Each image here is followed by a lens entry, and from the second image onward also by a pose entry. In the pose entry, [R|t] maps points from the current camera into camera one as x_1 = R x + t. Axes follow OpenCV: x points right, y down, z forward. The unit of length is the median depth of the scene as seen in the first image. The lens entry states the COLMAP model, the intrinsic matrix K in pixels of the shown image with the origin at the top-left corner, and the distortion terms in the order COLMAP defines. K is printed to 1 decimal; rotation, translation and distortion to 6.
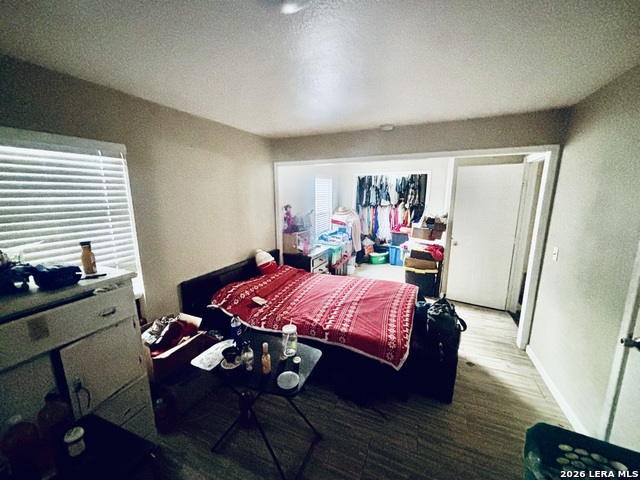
lens RADIAL K [[257.8, 0, 318.3], [0, 257.8, 241.3], [0, 0, 1]] dist [-0.000206, 0.000027]
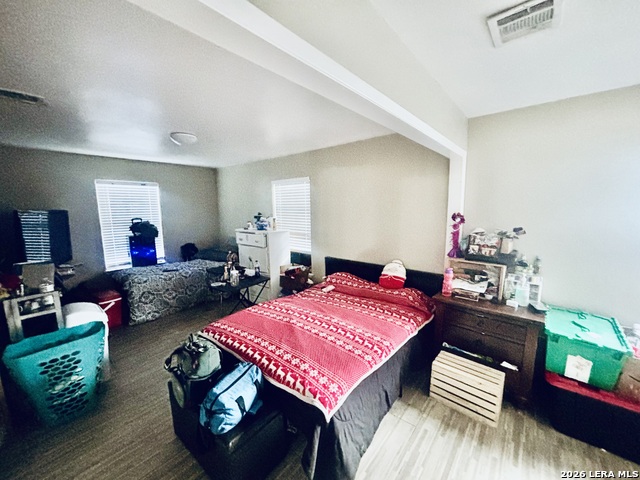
lens RADIAL K [[257.8, 0, 318.3], [0, 257.8, 241.3], [0, 0, 1]] dist [-0.000206, 0.000027]
pose [[-0.285797, 0.143732, -0.947450, 0.843305], [-0.171874, 0.964968, 0.198235, -0.200974], [0.942751, 0.219497, -0.251082, 1.159983]]
